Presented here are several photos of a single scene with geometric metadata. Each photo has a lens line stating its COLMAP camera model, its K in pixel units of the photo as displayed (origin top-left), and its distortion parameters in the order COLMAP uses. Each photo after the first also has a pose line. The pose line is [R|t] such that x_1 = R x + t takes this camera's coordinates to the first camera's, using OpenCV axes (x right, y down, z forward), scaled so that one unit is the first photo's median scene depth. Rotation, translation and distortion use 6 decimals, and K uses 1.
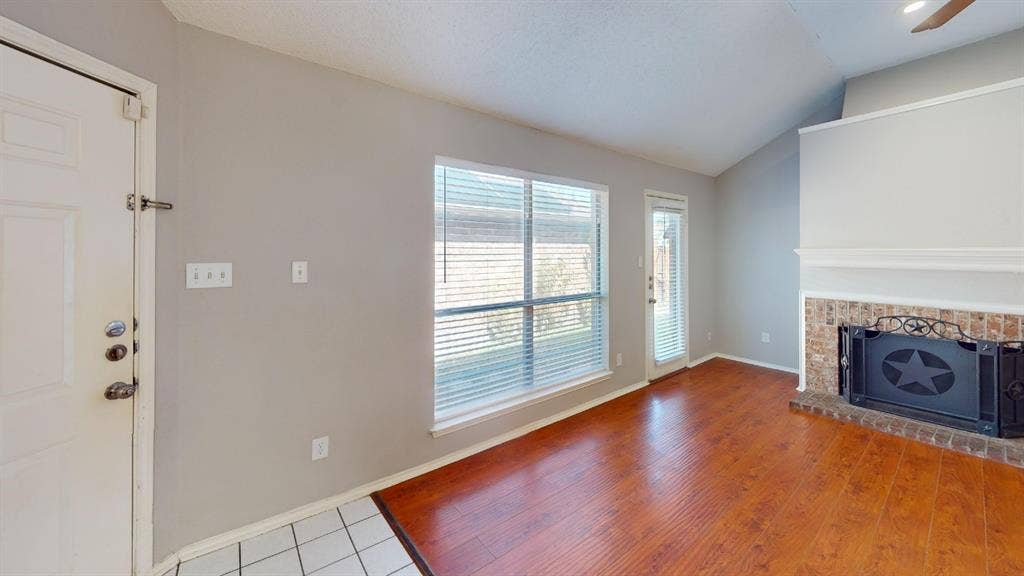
lens RADIAL K [[380.5, 0, 511.7], [0, 380.5, 257.8], [0, 0, 1]] dist [-0.000283, -0.000118]
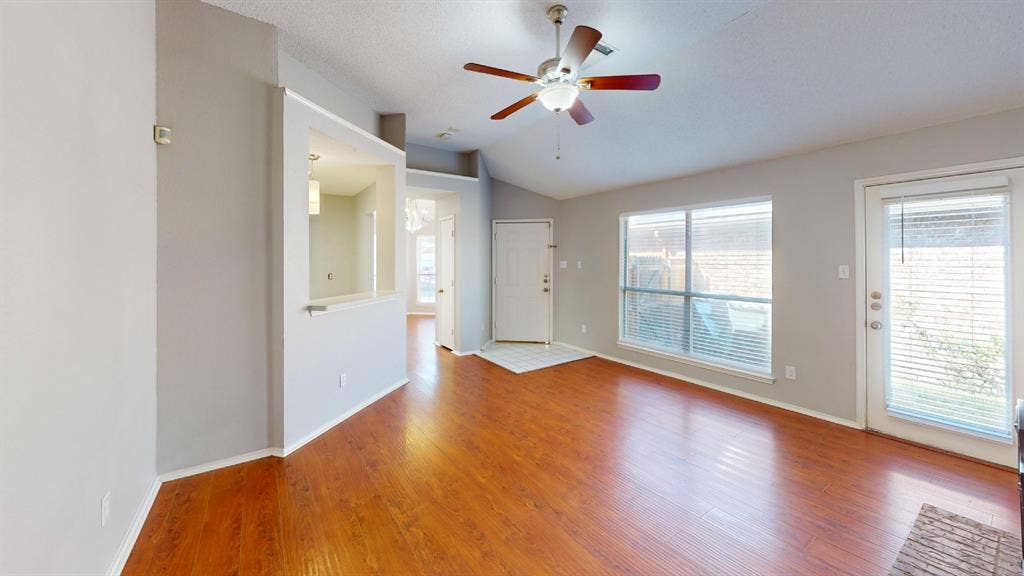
lens RADIAL K [[380.5, 0, 511.7], [0, 380.5, 257.8], [0, 0, 1]] dist [-0.000283, -0.000118]
pose [[-0.090576, 0.000734, -0.995889, 1.608347], [-0.019356, 0.999810, 0.002497, -0.010010], [0.995701, 0.019503, -0.090544, 0.477840]]
